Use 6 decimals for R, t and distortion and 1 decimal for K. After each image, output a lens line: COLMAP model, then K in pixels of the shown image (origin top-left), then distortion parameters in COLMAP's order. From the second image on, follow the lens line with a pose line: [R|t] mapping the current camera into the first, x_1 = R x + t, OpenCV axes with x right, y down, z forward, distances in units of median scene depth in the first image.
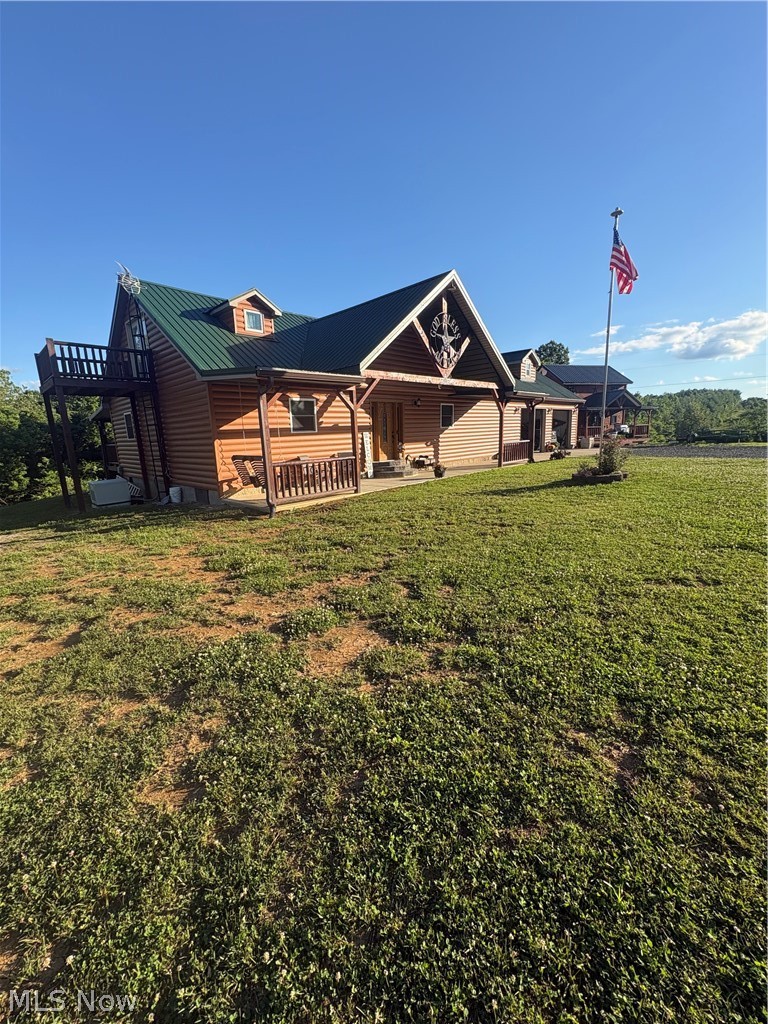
lens RADIAL K [[410.9, 0, 384.0], [0, 410.9, 512.0], [0, 0, 1]] dist [-0.000603, 0.000022]
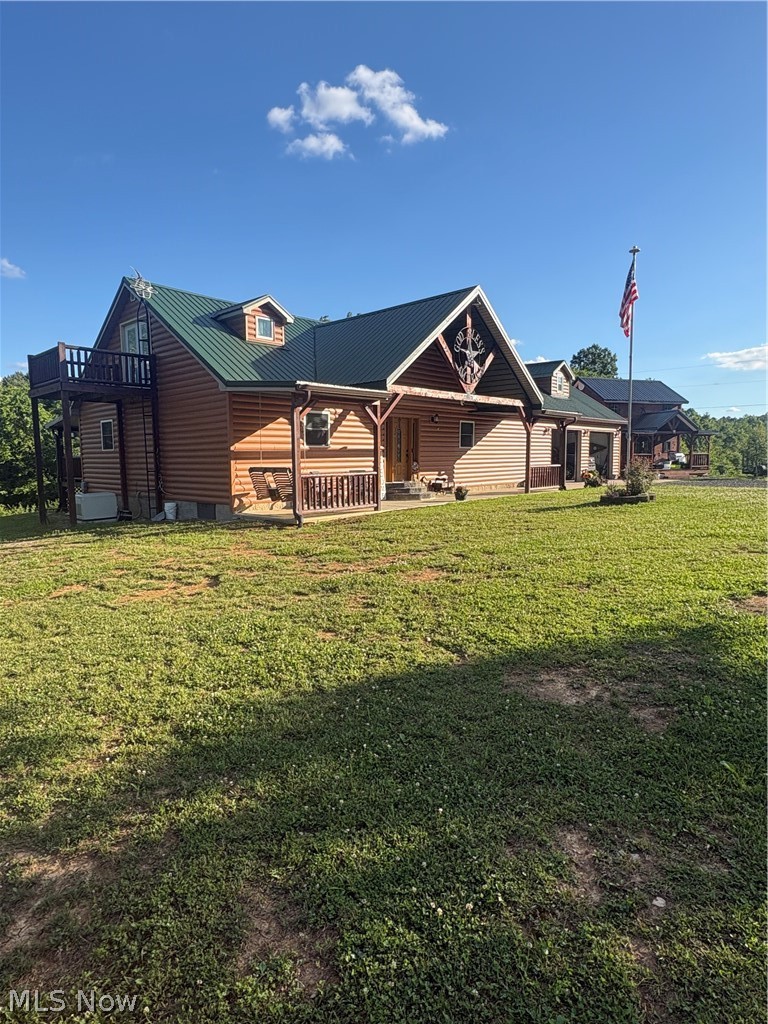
lens RADIAL K [[572.1, 0, 384.0], [0, 572.1, 512.0], [0, 0, 1]] dist [0.000119, -0.000192]
pose [[0.999291, 0.024829, 0.028303, -0.071705], [-0.021996, 0.995102, -0.096376, 0.068898], [-0.030557, 0.095685, 0.994943, -0.257417]]
